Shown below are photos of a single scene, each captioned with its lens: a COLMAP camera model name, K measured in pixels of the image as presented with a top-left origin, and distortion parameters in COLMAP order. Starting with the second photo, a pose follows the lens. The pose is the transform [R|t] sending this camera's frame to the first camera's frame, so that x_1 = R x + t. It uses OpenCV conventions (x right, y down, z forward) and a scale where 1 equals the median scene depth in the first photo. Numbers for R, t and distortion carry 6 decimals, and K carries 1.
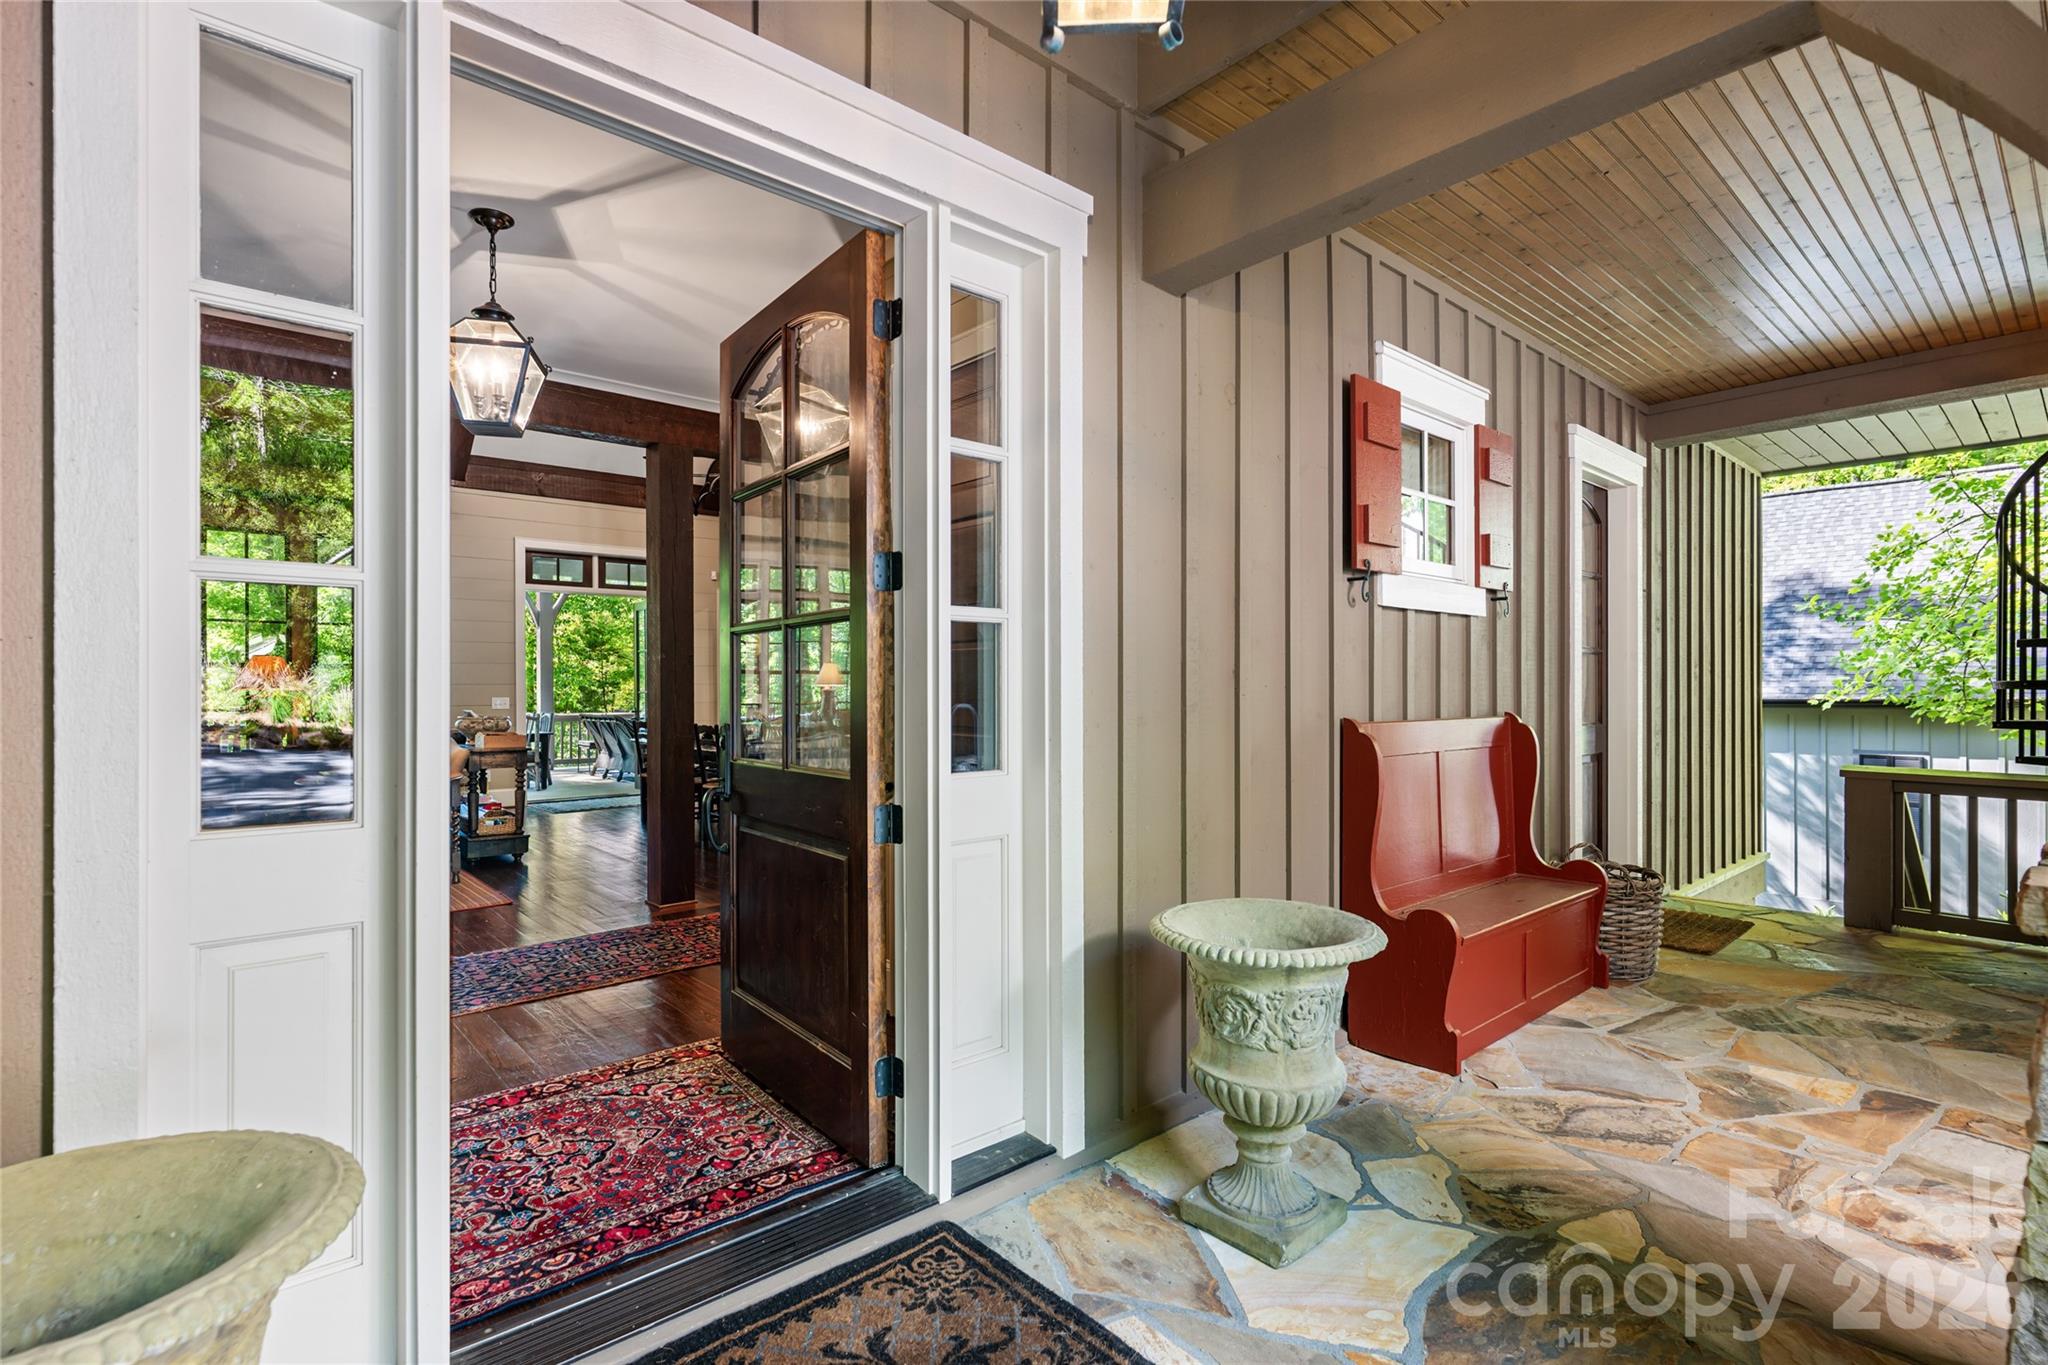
lens RADIAL K [[976.0, 0, 1015.2], [0, 976.0, 686.0], [0, 0, 1]] dist [-0.002672, 0.002791]
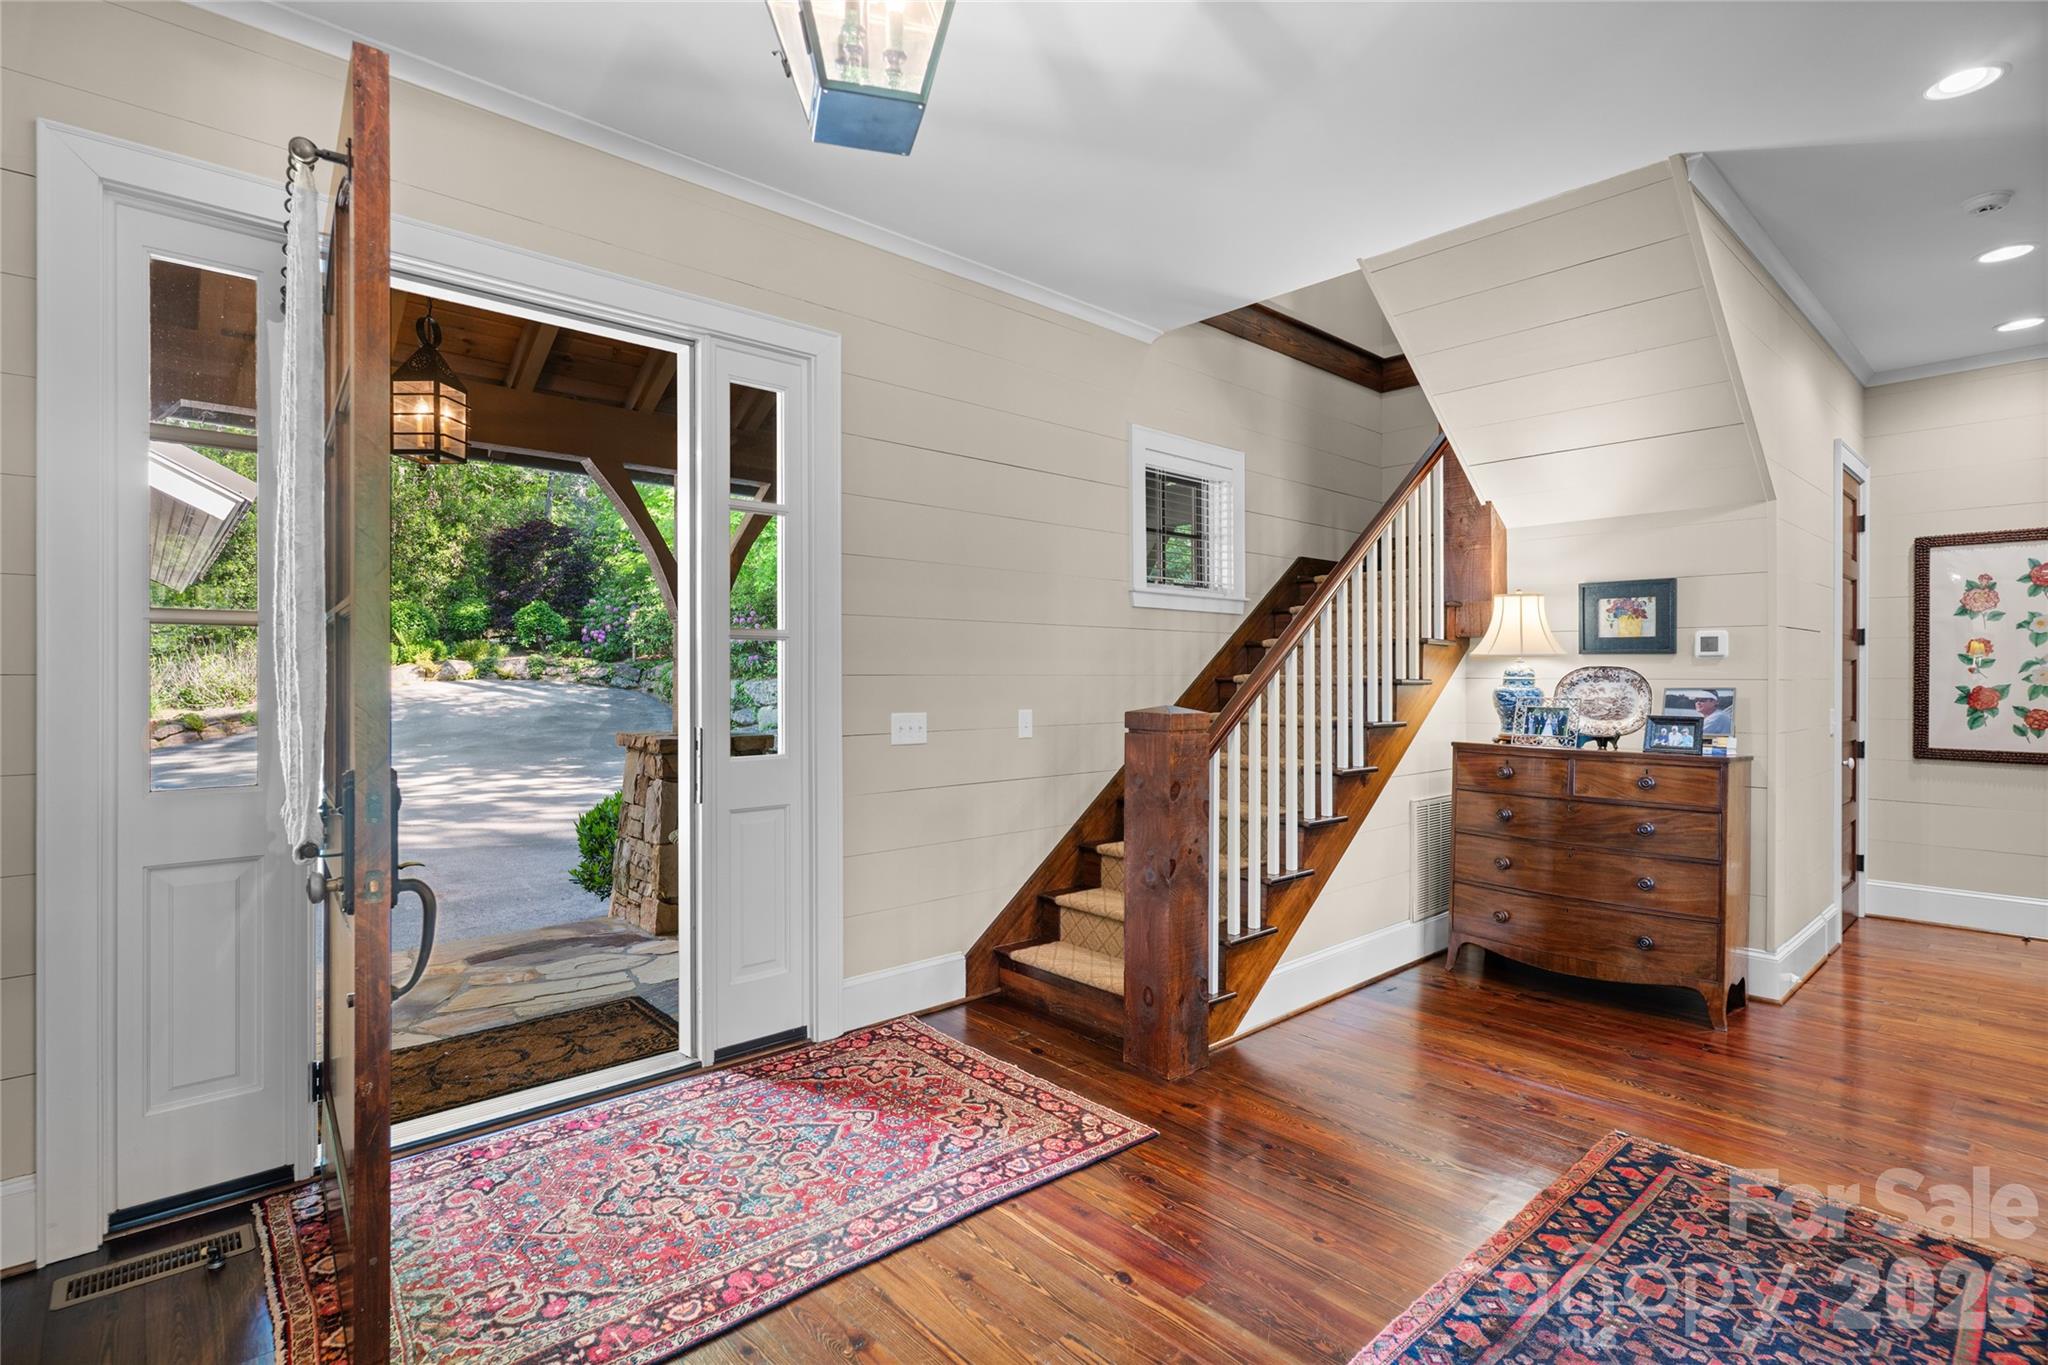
lens RADIAL K [[976.0, 0, 1013.4], [0, 976.0, 676.7], [0, 0, 1]] dist [-0.002672, 0.002791]
pose [[-0.999906, 0.003916, -0.013148, -0.821620], [0.003937, 0.999991, -0.001604, -0.013104], [0.013142, -0.001656, -0.999912, 1.986646]]
